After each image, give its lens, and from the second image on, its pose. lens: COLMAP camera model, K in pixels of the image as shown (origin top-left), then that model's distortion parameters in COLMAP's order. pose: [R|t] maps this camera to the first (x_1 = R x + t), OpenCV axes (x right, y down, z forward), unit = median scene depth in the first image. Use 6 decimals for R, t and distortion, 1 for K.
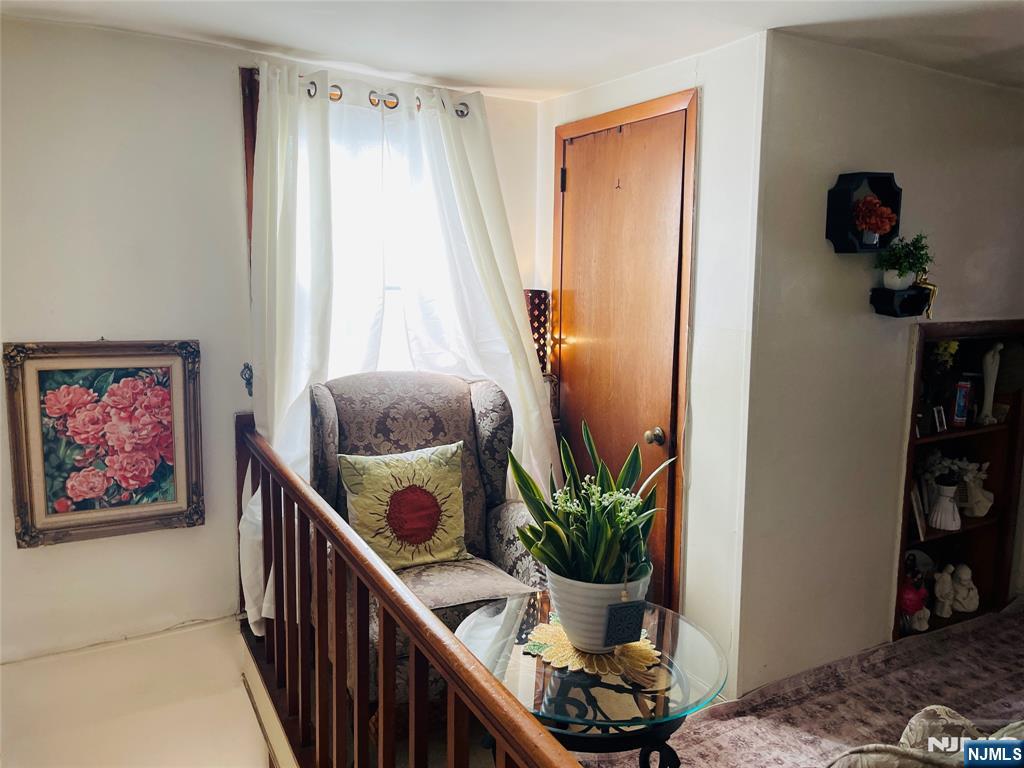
lens RADIAL K [[769.6, 0, 512.0], [0, 769.6, 384.0], [0, 0, 1]] dist [0.066094, -0.103381]
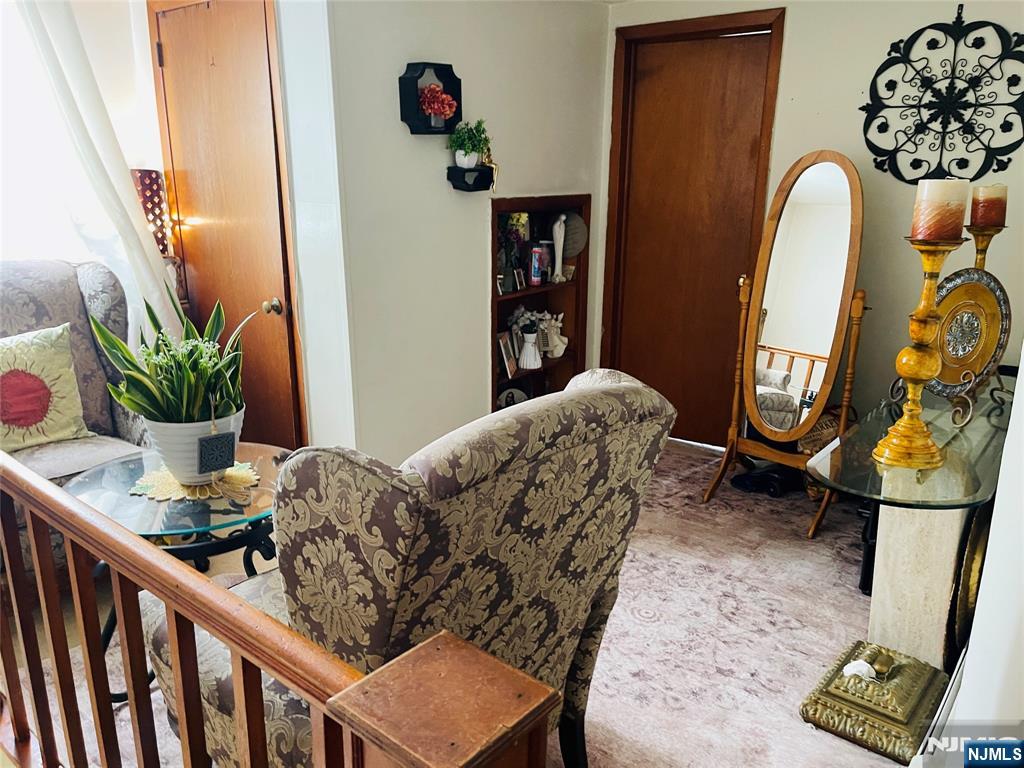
lens RADIAL K [[769.6, 0, 512.0], [0, 769.6, 384.0], [0, 0, 1]] dist [0.066094, -0.103381]
pose [[0.923128, -0.104046, 0.370147, 0.079849], [0.053852, 0.988189, 0.143468, 0.036769], [-0.380702, -0.112506, 0.917828, -0.141263]]
